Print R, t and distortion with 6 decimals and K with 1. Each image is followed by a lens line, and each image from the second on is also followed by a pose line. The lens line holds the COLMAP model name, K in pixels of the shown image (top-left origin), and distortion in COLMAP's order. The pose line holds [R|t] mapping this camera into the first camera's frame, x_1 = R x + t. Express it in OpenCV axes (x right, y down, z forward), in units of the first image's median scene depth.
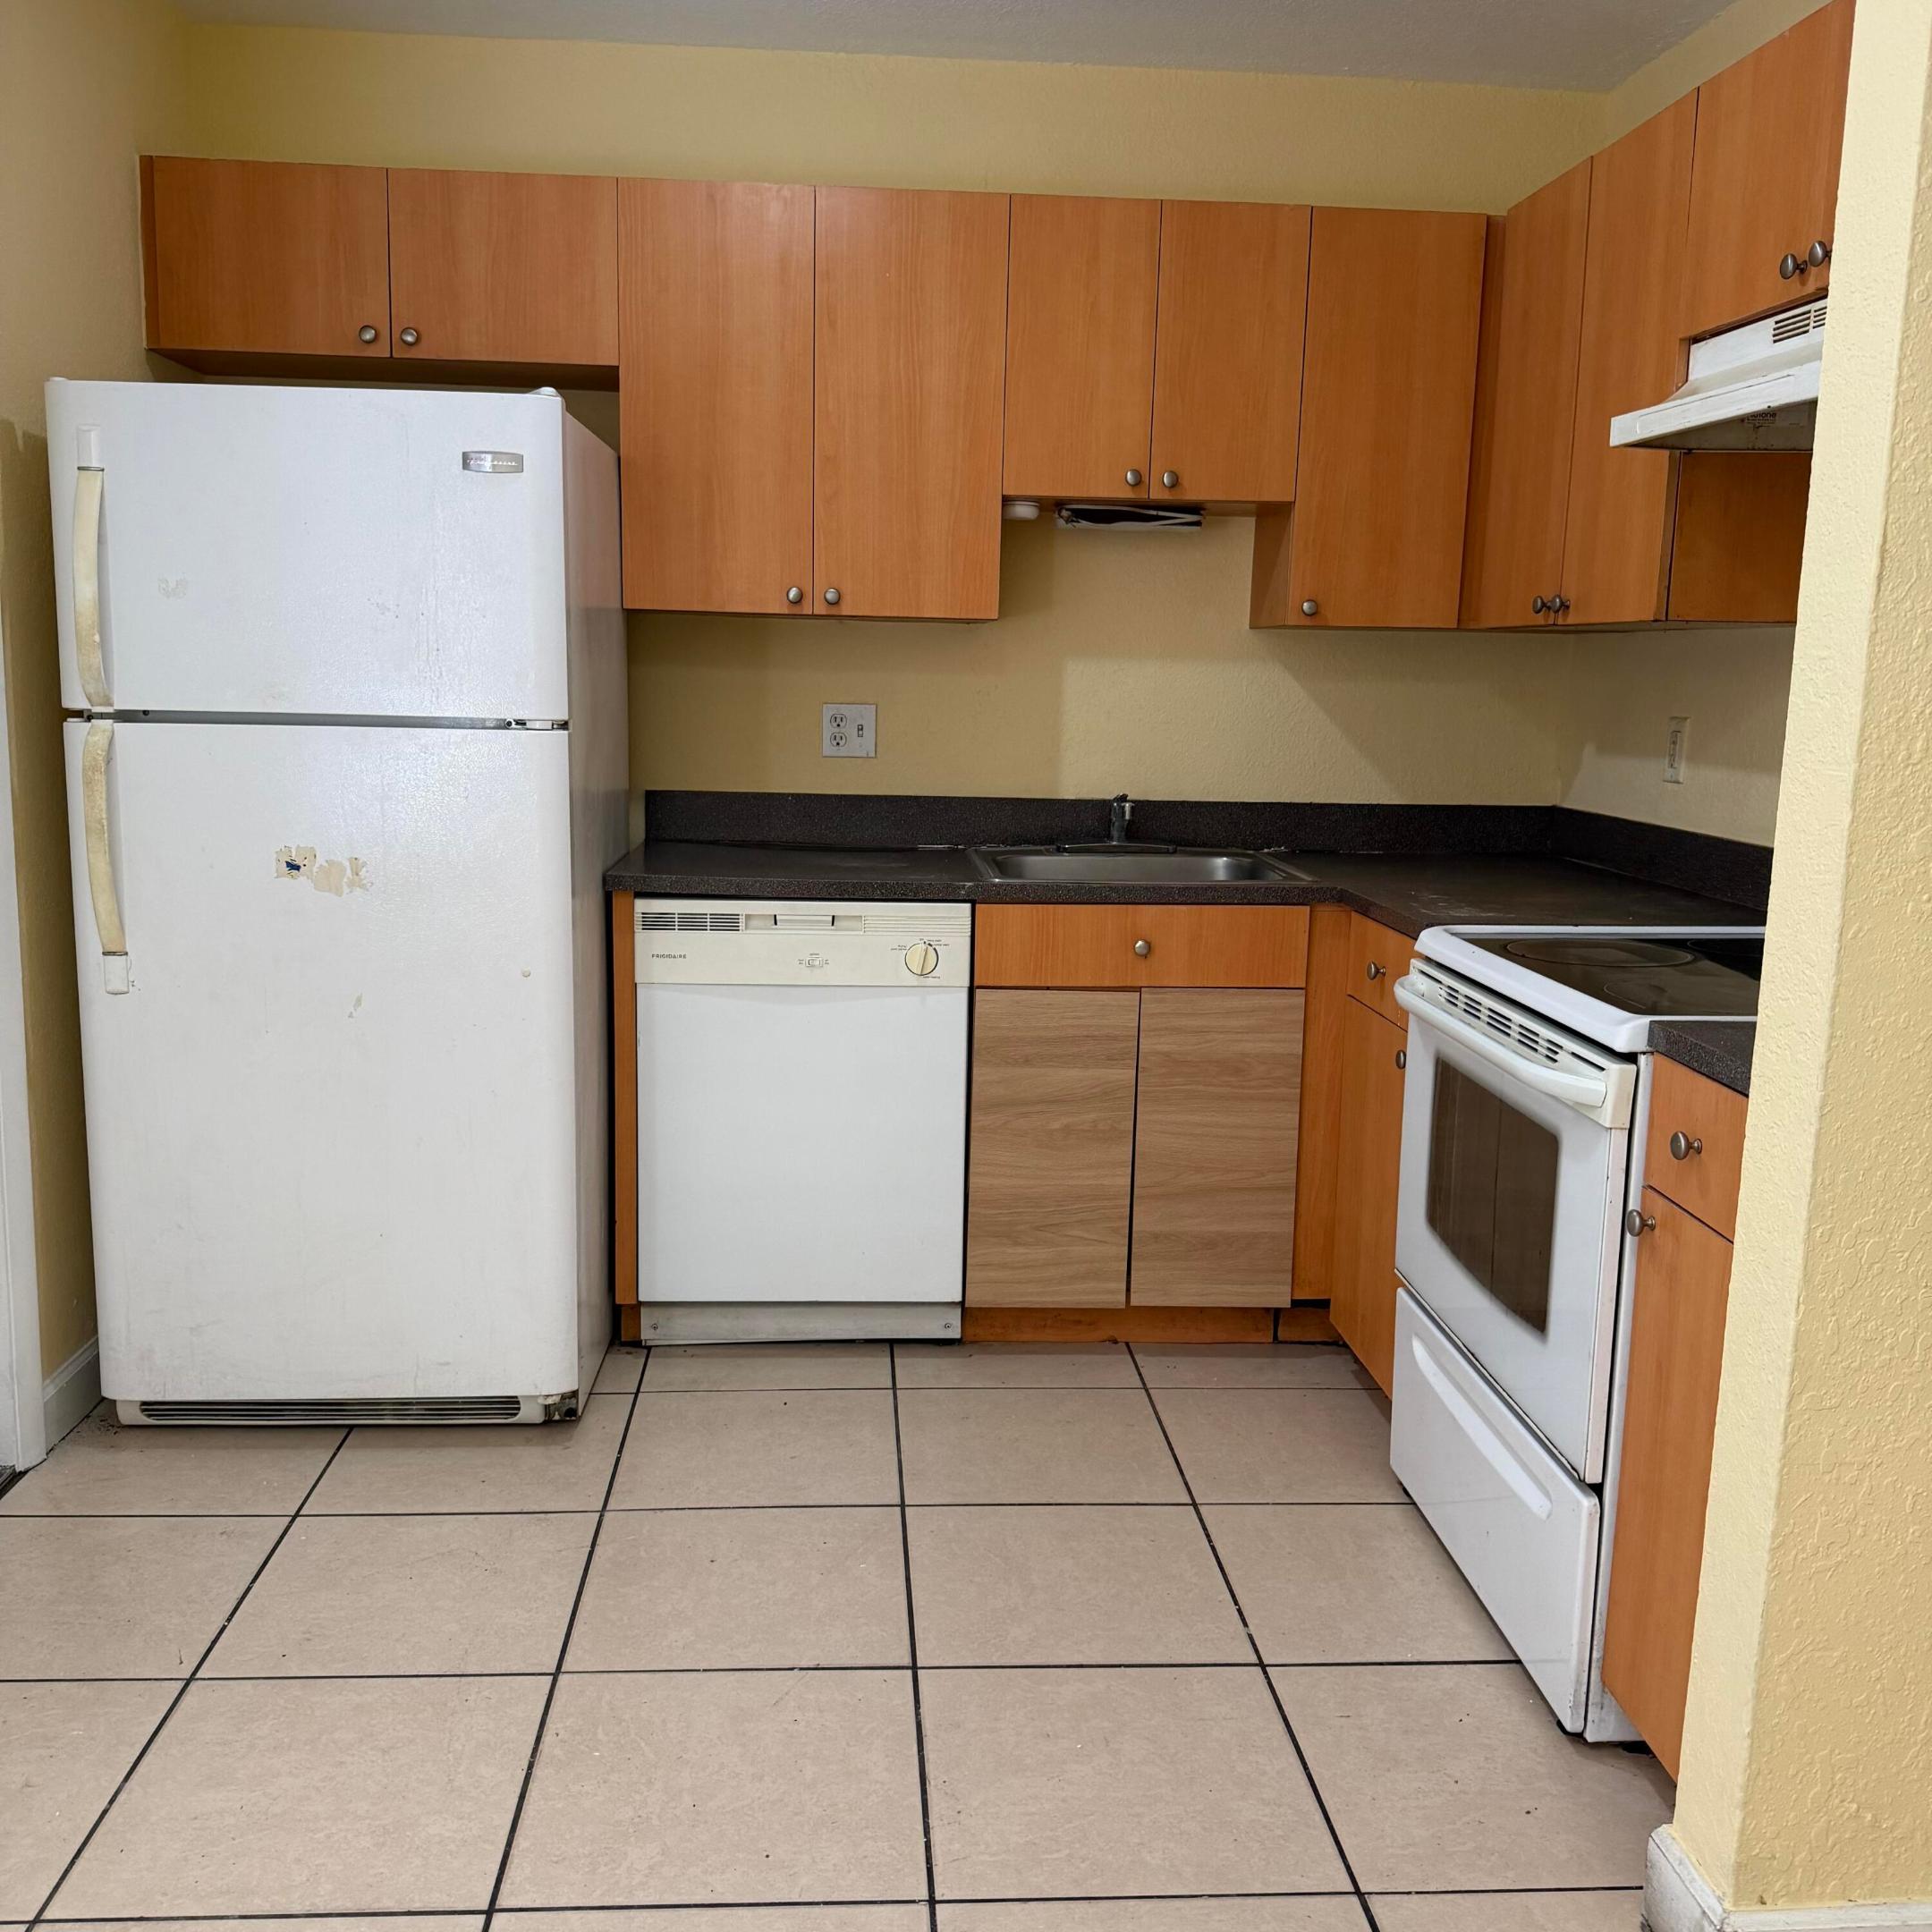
lens RADIAL K [[1809.8, 0, 972.6], [0, 1809.8, 974.5], [0, 0, 1]] dist [0.180720, -0.355993]
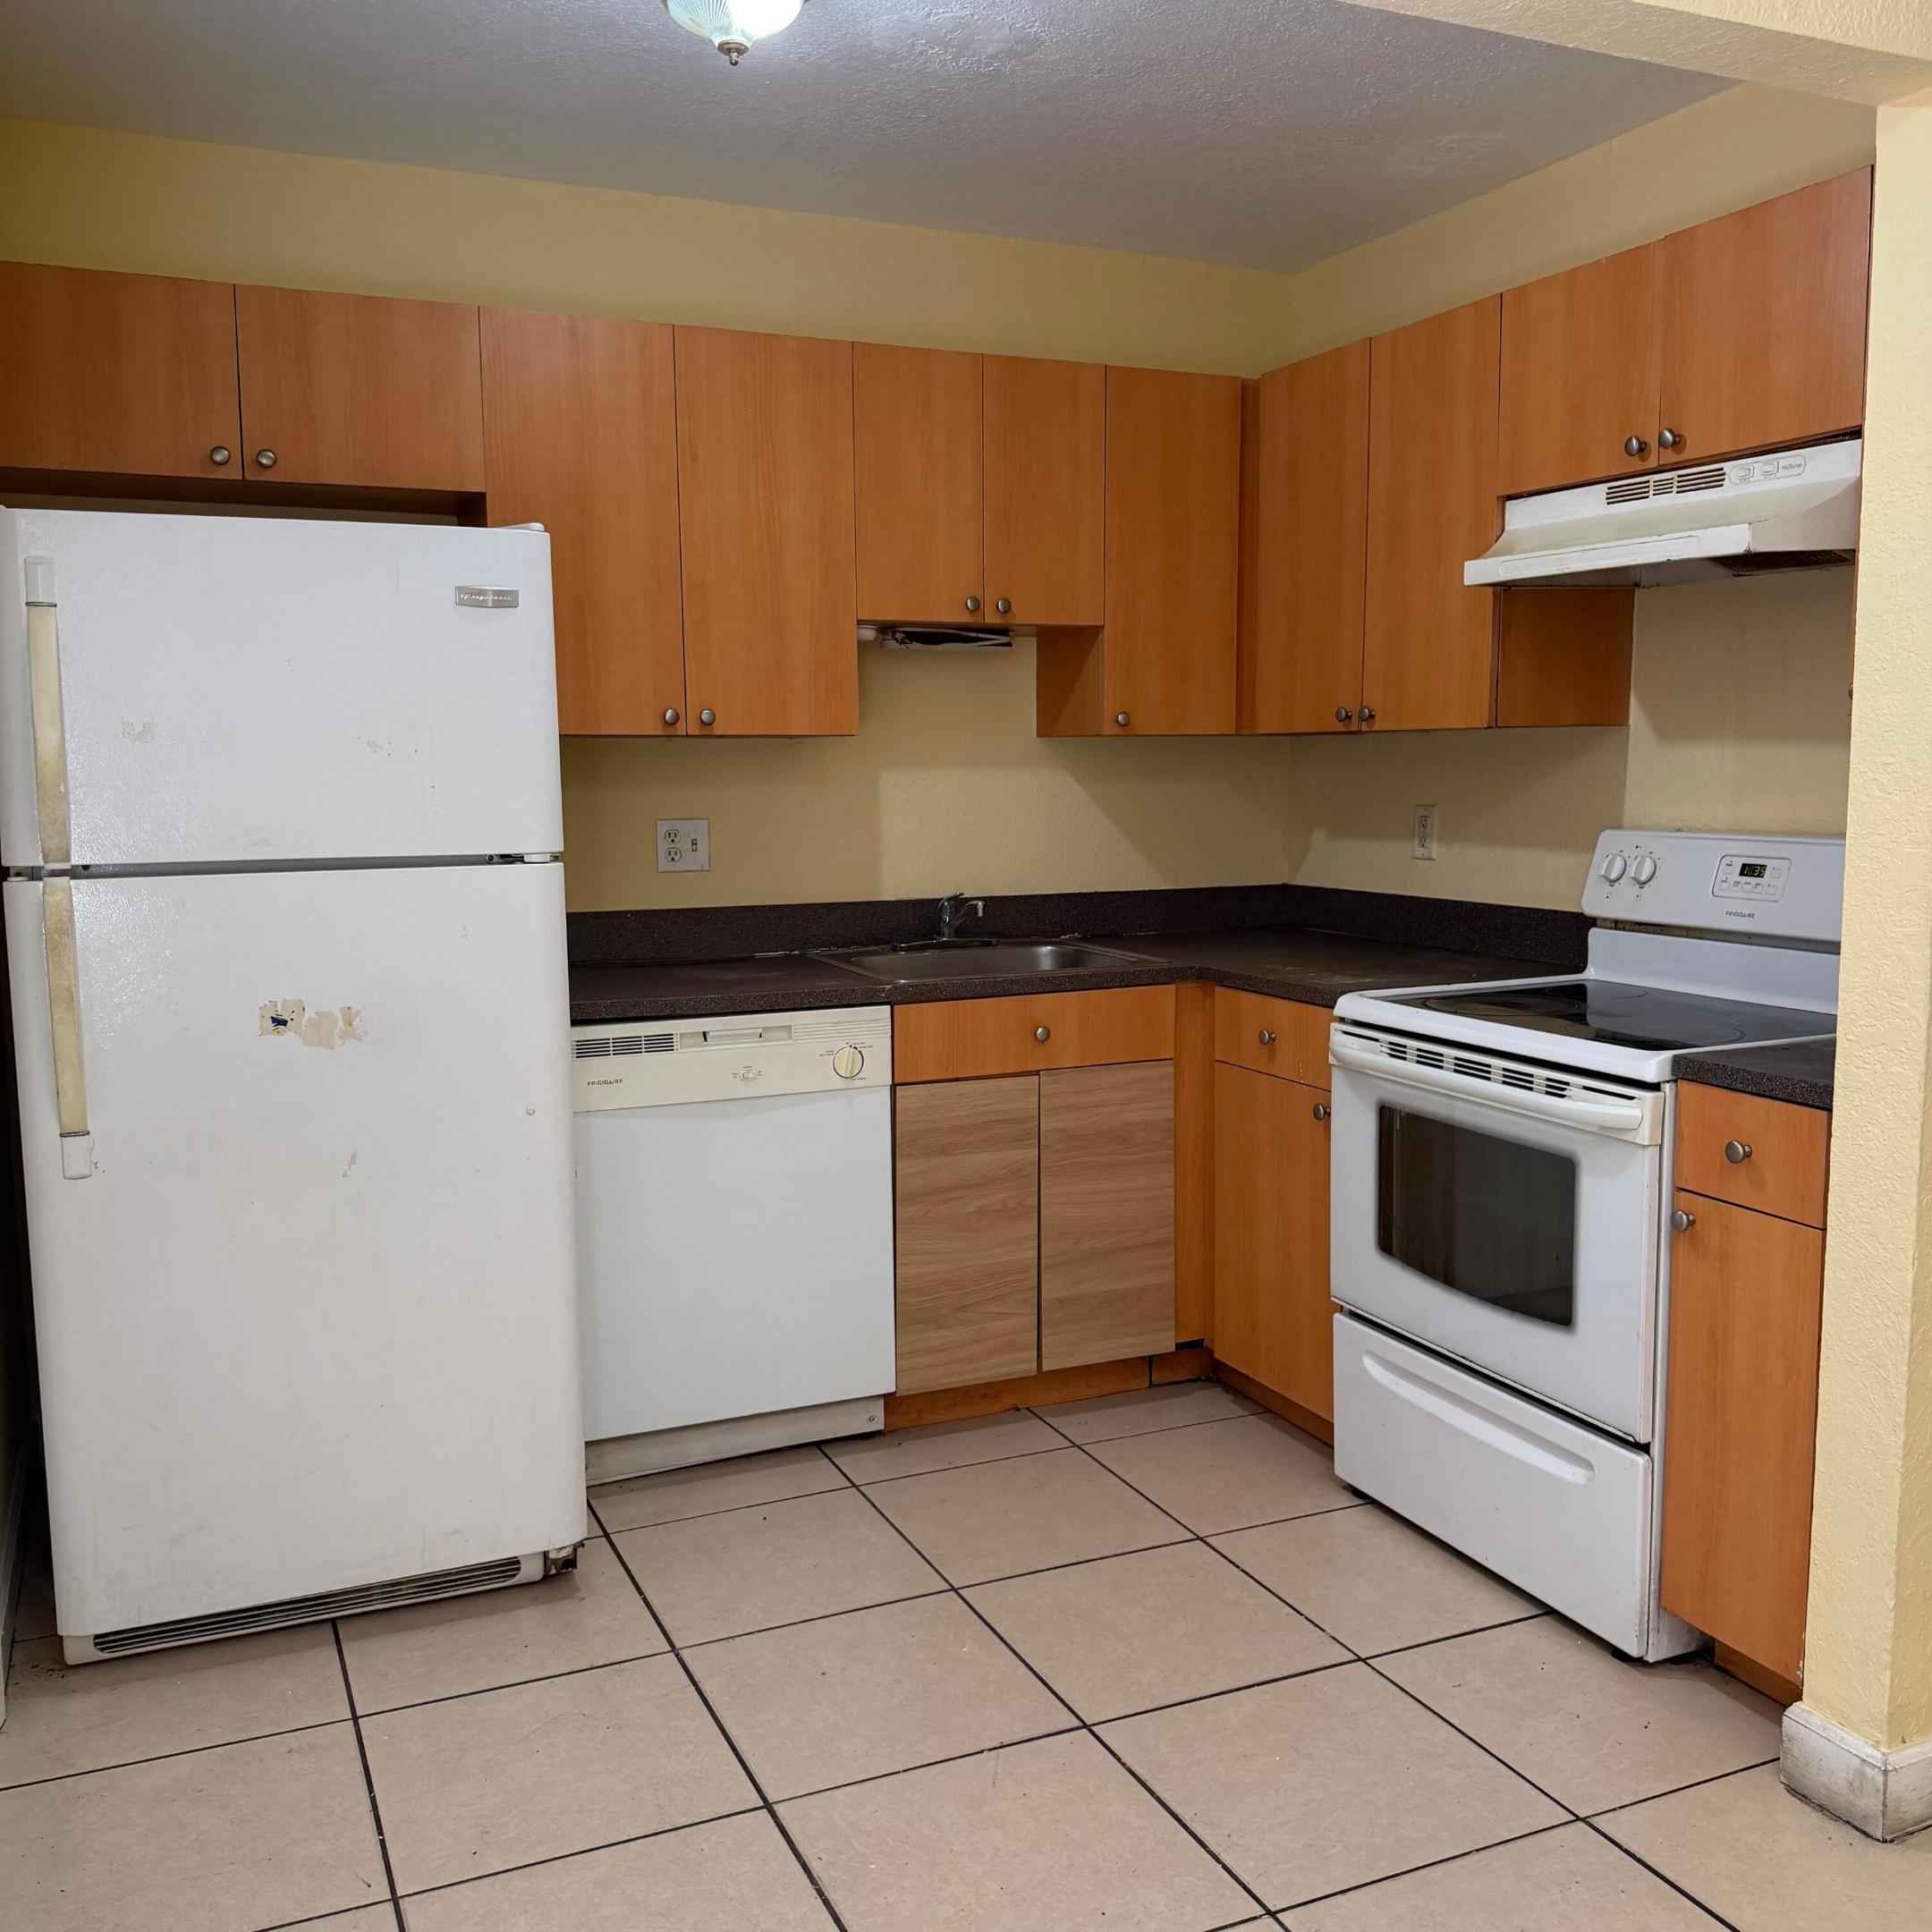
lens RADIAL K [[1809.8, 0, 972.6], [0, 1809.8, 974.5], [0, 0, 1]] dist [0.180720, -0.355993]
pose [[0.937033, -0.071197, 0.341906, -0.308152], [0.087414, 0.995650, -0.032239, -0.018589], [-0.338124, 0.060097, 0.939181, -0.000209]]
